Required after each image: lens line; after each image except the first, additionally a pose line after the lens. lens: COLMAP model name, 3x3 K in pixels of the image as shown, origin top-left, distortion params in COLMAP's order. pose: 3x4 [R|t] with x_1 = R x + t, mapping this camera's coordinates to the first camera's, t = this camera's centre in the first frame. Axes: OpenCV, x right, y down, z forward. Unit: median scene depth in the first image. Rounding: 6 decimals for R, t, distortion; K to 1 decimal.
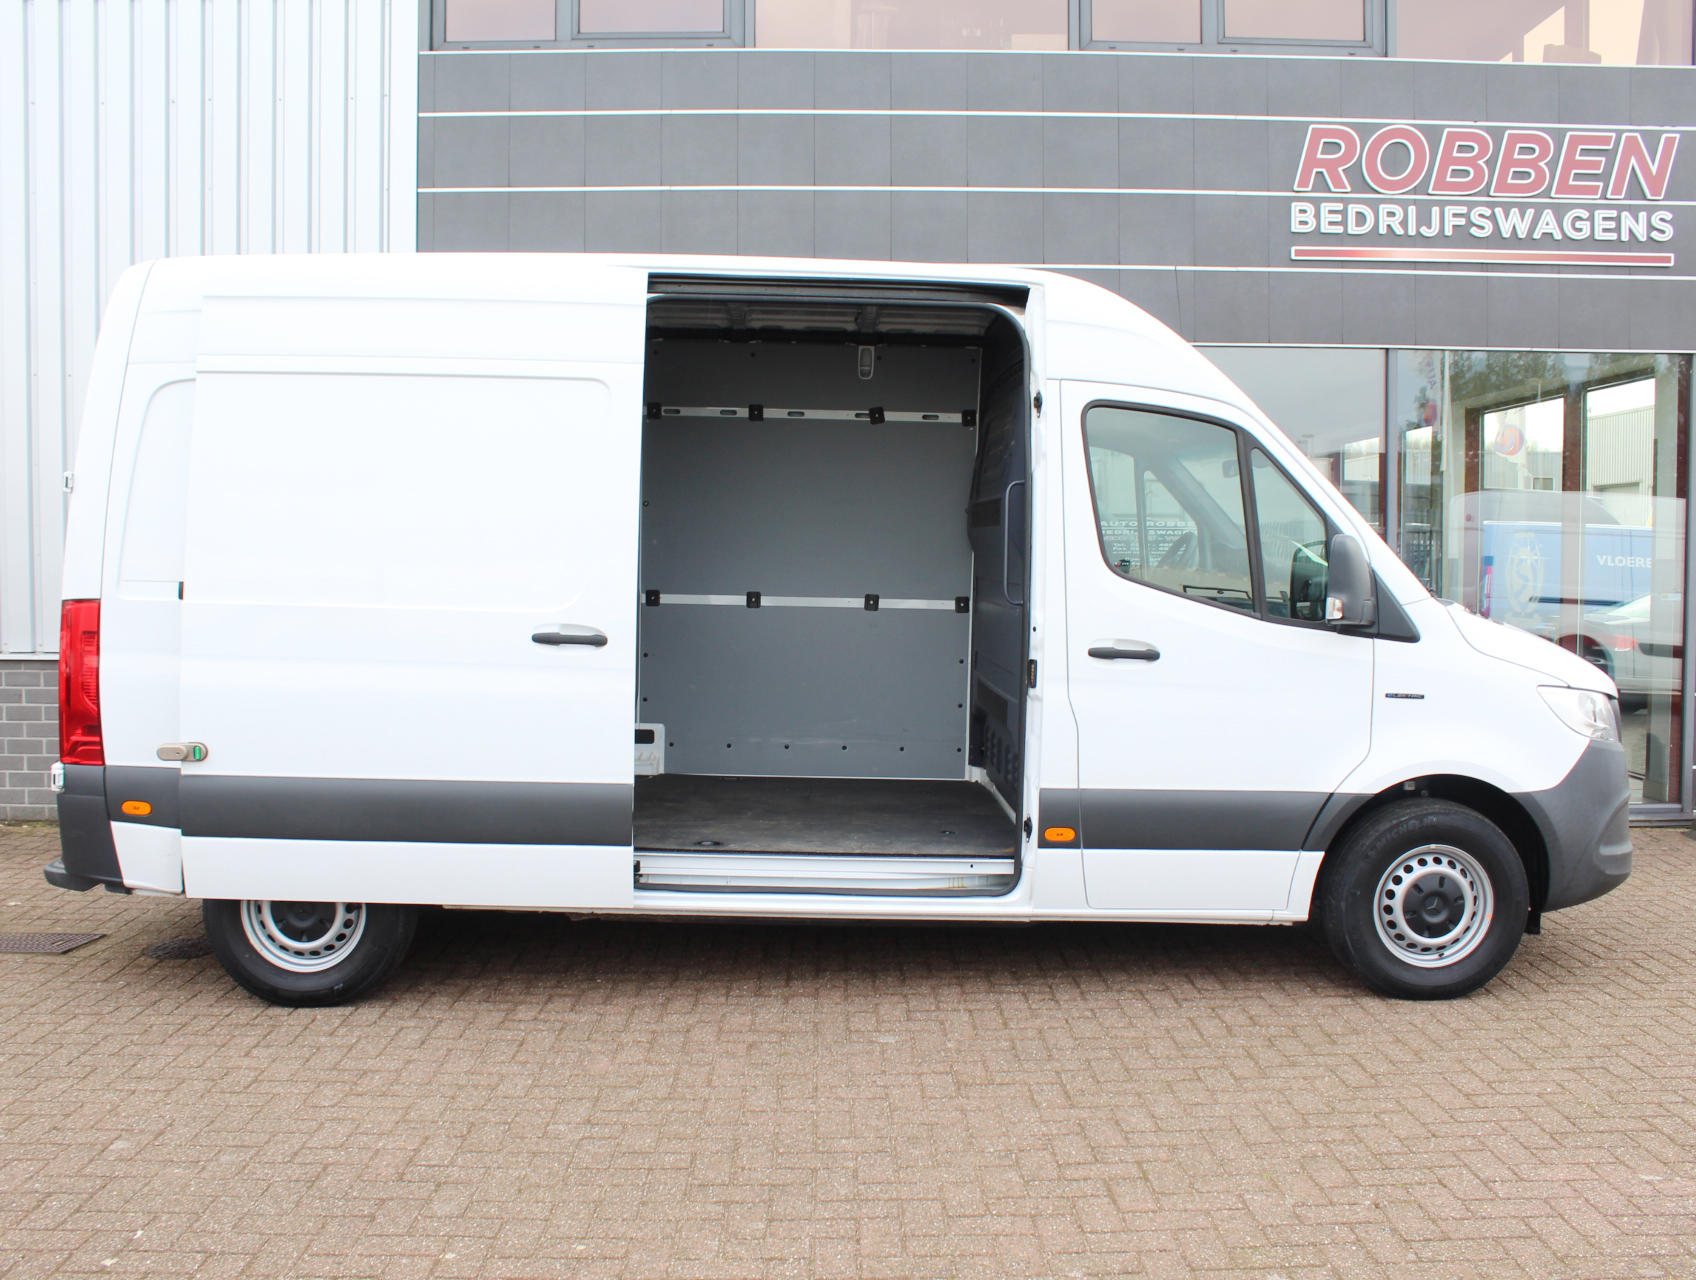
lens RADIAL K [[1587.2, 0, 848.0], [0, 1587.2, 640.0], [0, 0, 1]] dist [-0.169910, 0.156116]
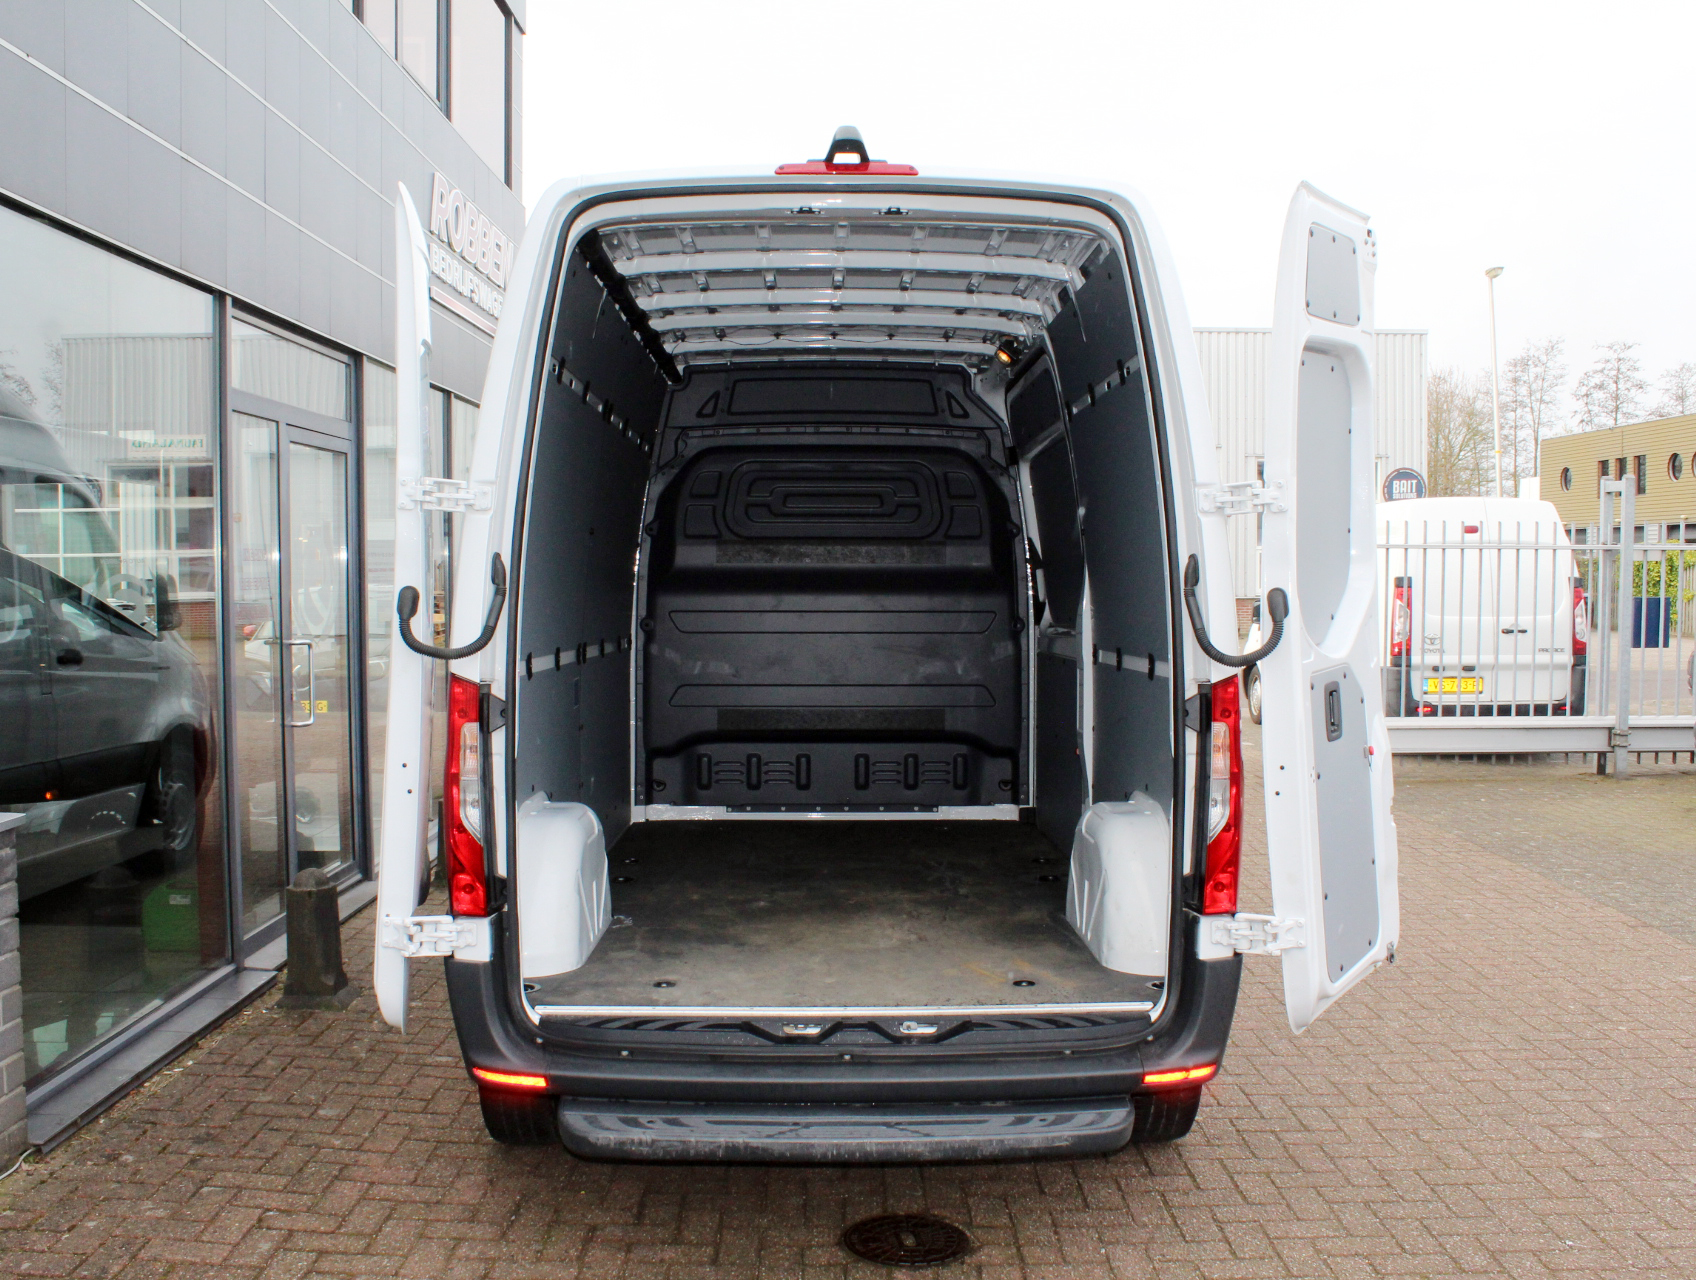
lens RADIAL K [[1588.3, 0, 850.9], [0, 1588.3, 643.0], [0, 0, 1]] dist [-0.171474, 0.156575]
pose [[0.006630, -0.050449, 0.998705, -1.212081], [0.059896, 0.996953, 0.049962, -0.084642], [-0.998183, 0.059487, 0.009632, 1.165237]]
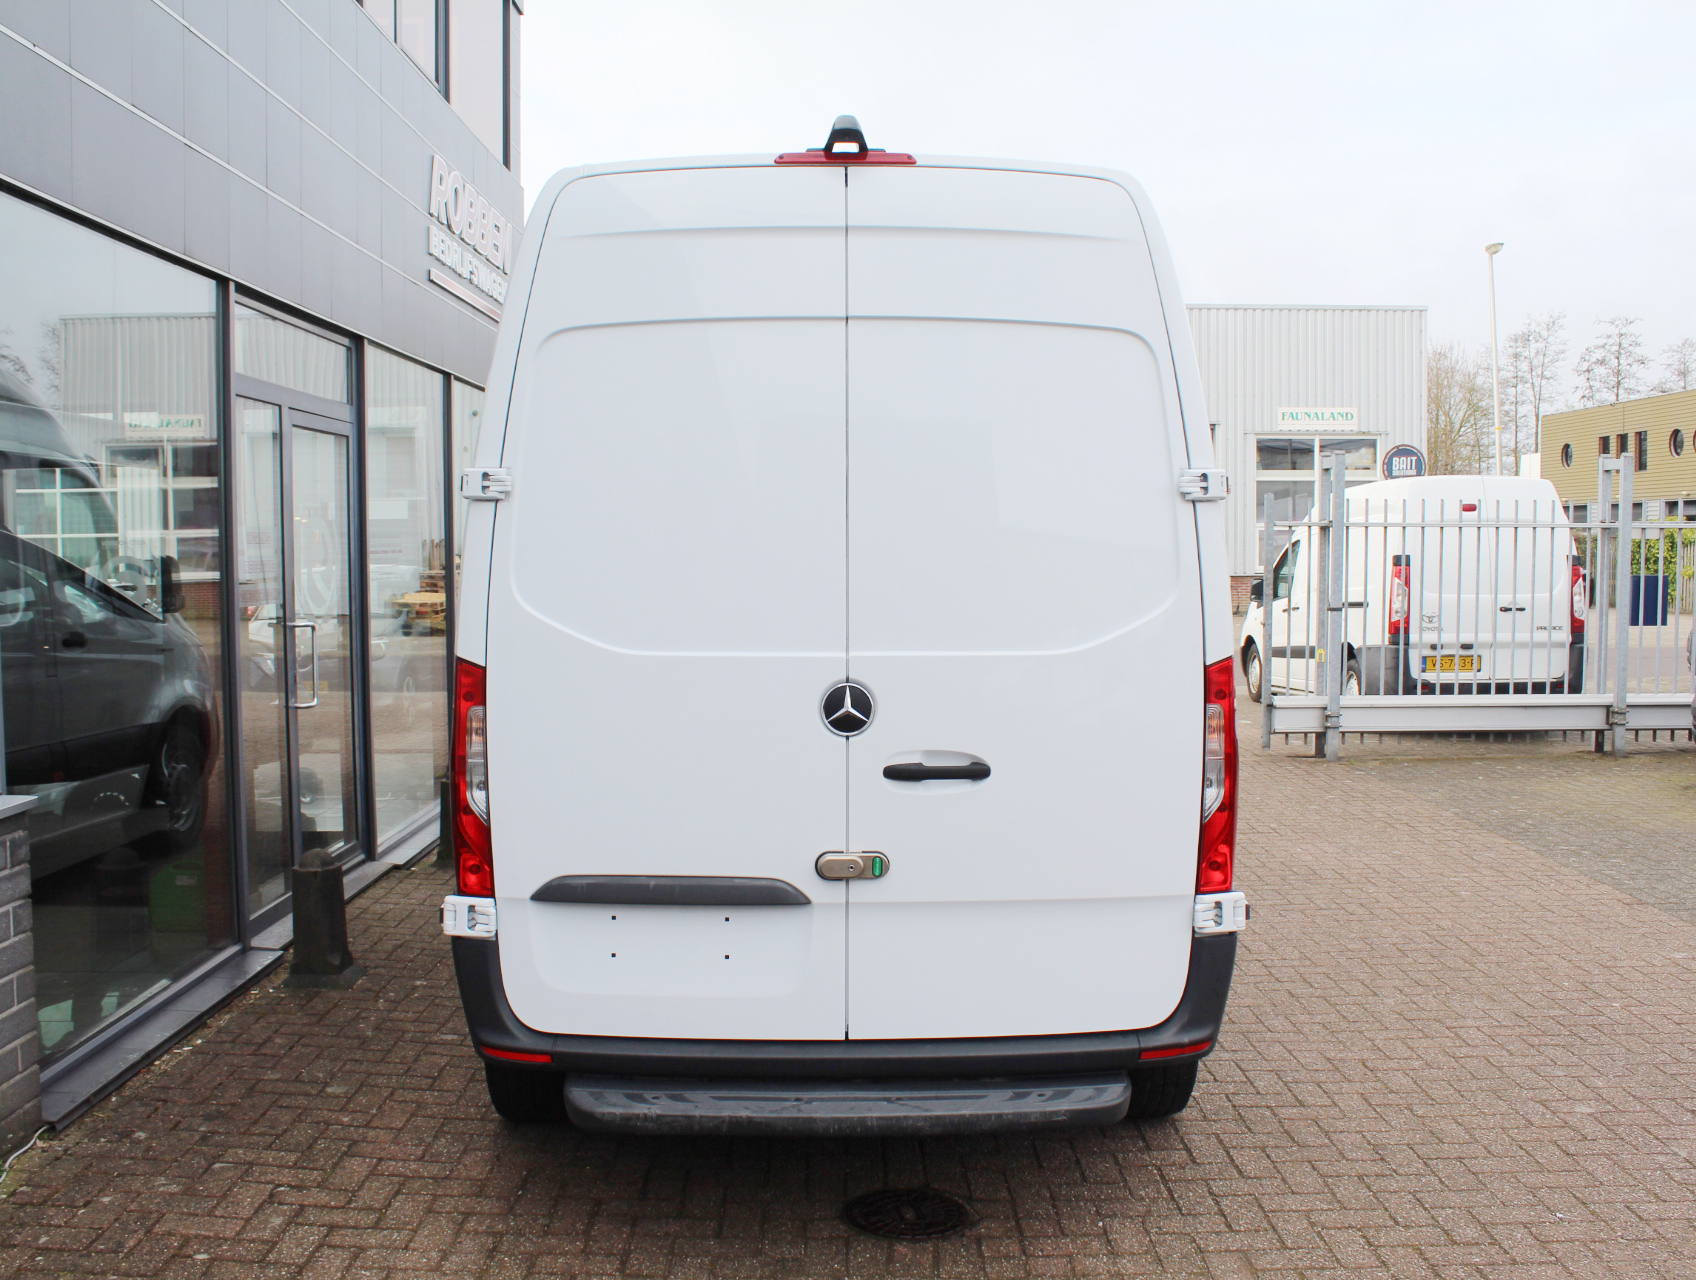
lens RADIAL K [[1594.1, 0, 847.6], [0, 1594.1, 637.3], [0, 0, 1]] dist [-0.168715, 0.153058]
pose [[0.007748, -0.061332, 0.998087, -1.224948], [0.062202, 0.996214, 0.060734, -0.088184], [-0.998033, 0.061613, 0.011533, 1.165671]]
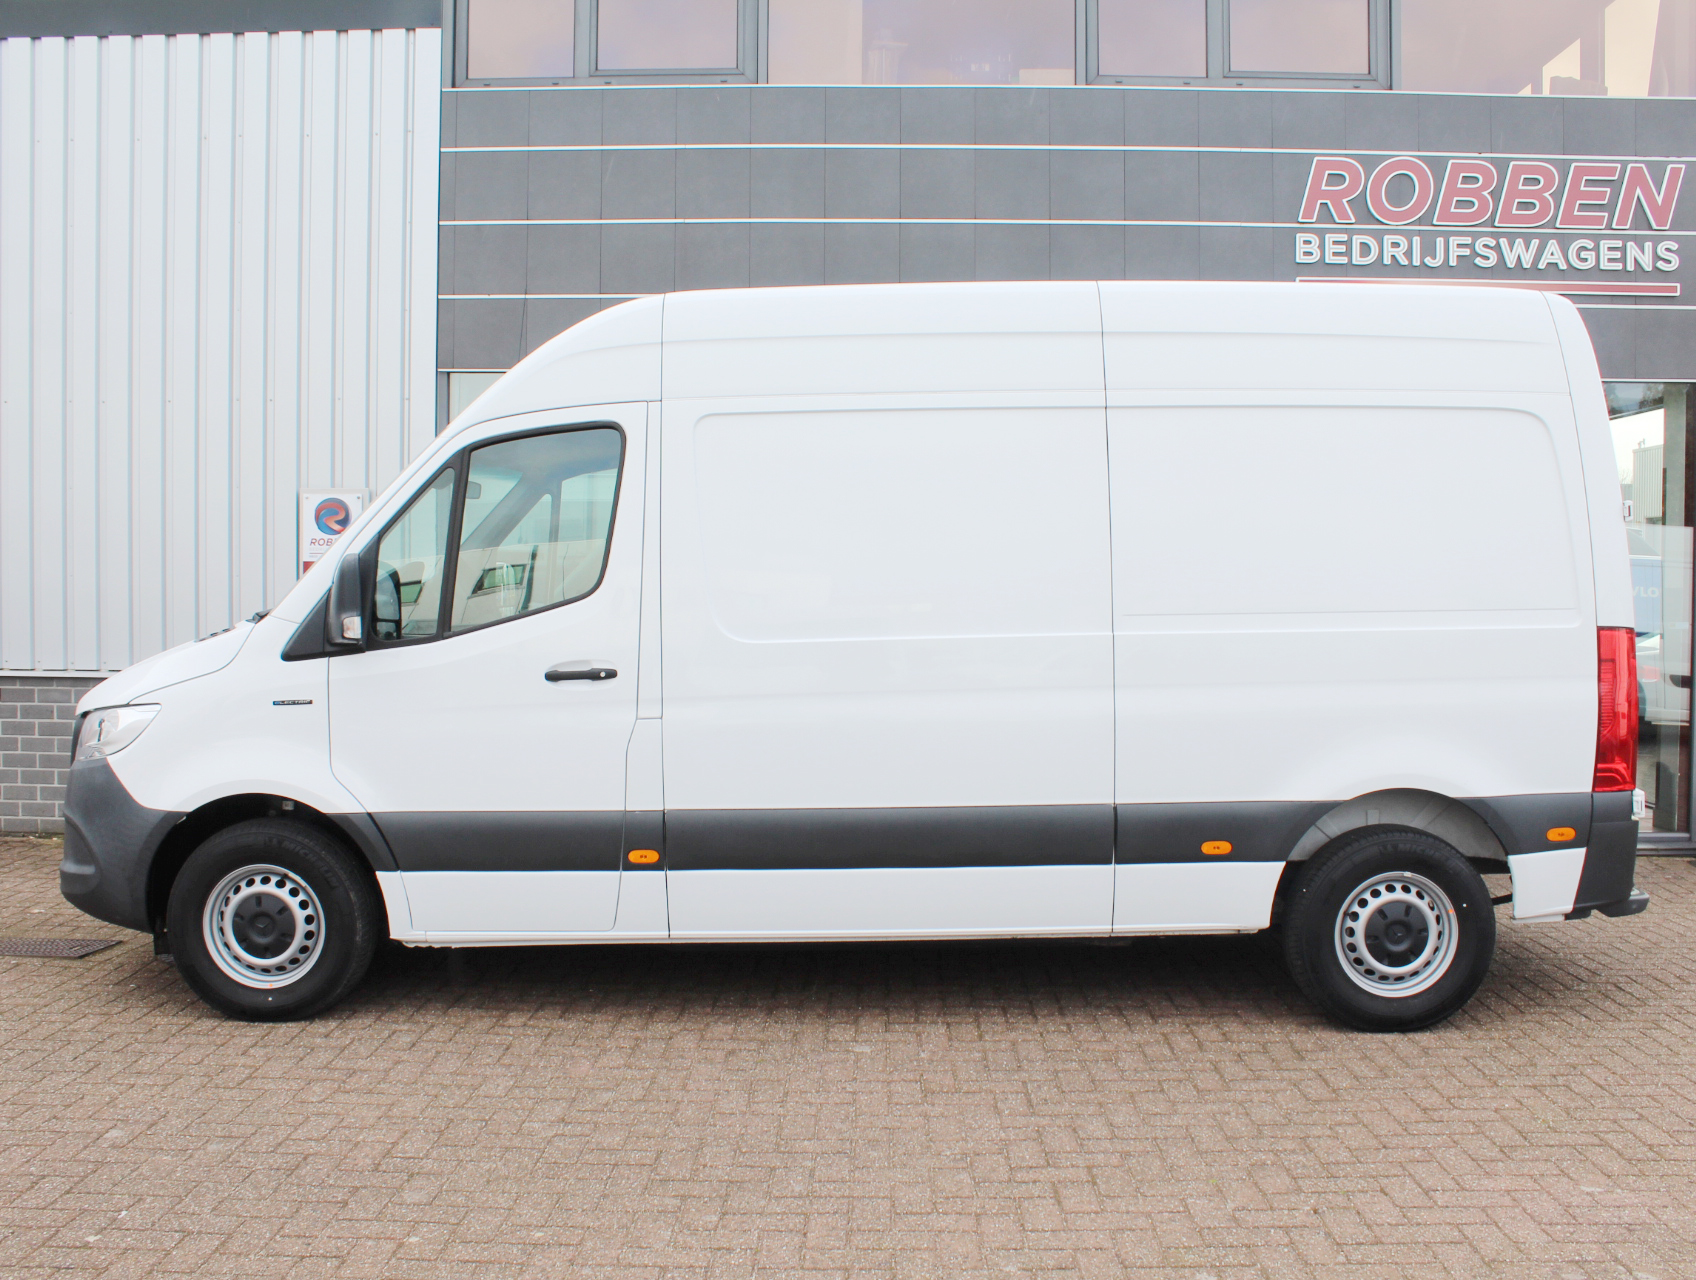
lens RADIAL K [[1594.1, 0, 847.6], [0, 1594.1, 637.3], [0, 0, 1]] dist [-0.168715, 0.153058]
pose [[0.999464, 0.006158, -0.032143, 0.044709], [-0.006830, 0.999759, -0.020840, 0.006967], [0.032007, 0.021048, 0.999266, -0.032729]]
